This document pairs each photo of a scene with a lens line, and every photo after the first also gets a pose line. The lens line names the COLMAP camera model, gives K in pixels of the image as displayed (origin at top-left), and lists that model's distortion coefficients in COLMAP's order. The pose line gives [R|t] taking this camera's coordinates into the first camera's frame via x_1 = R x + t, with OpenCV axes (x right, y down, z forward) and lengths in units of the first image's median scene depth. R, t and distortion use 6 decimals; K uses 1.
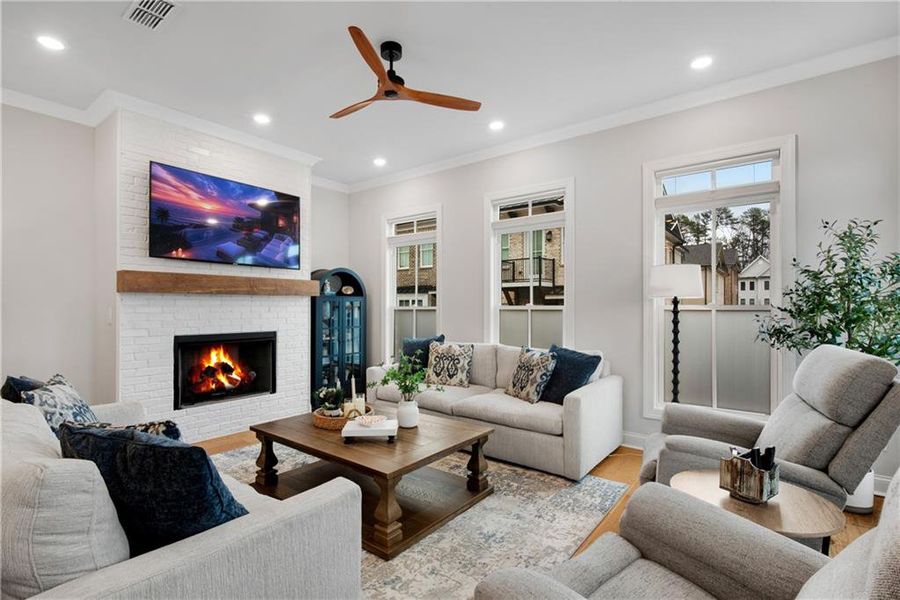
lens RADIAL K [[422.7, 0, 451.9], [0, 422.7, 305.3], [0, 0, 1]] dist [-0.002093, -0.000155]
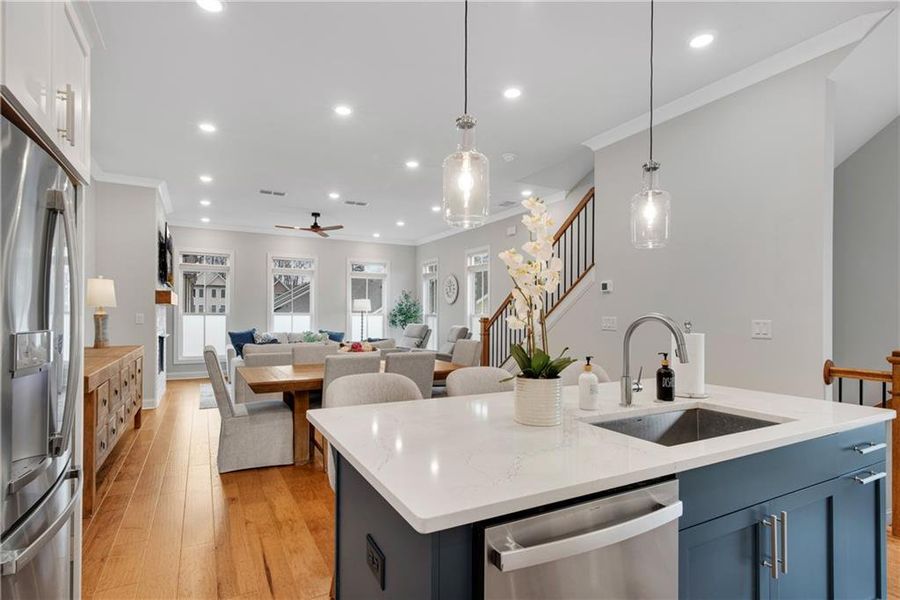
lens RADIAL K [[445.1, 0, 464.4], [0, 445.1, 312.2], [0, 0, 1]] dist [-0.003552, 0.001937]
pose [[0.364559, 0.005970, 0.931161, -1.488288], [-0.008877, 0.999956, -0.002935, -0.002595], [-0.931138, -0.007196, 0.364596, -0.537624]]
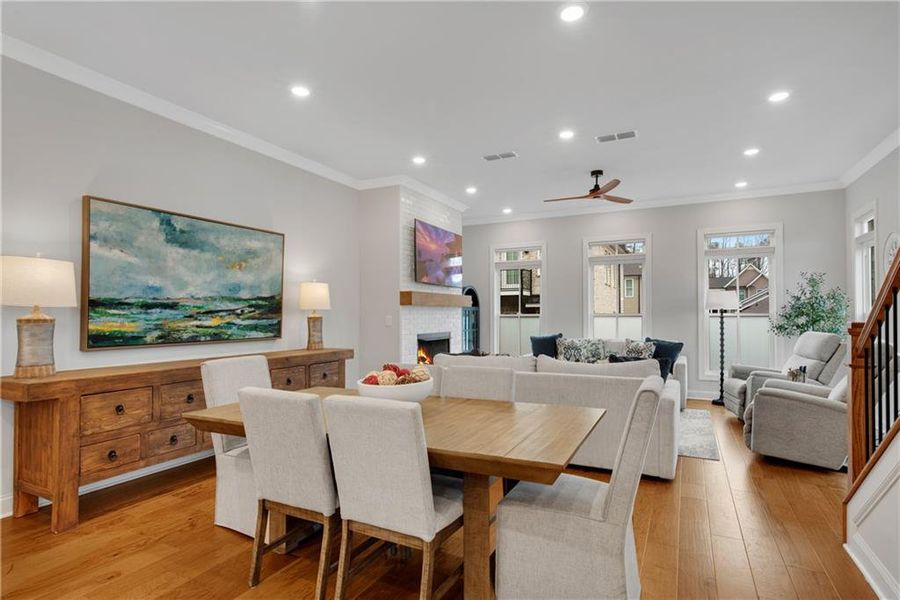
lens RADIAL K [[481.4, 0, 444.0], [0, 481.4, 304.5], [0, 0, 1]] dist [0.009206, -0.003049]
pose [[0.980967, 0.003015, 0.194152, -0.750043], [0.000258, 0.999858, -0.016831, -0.002450], [-0.194175, 0.016560, 0.980827, -0.564737]]
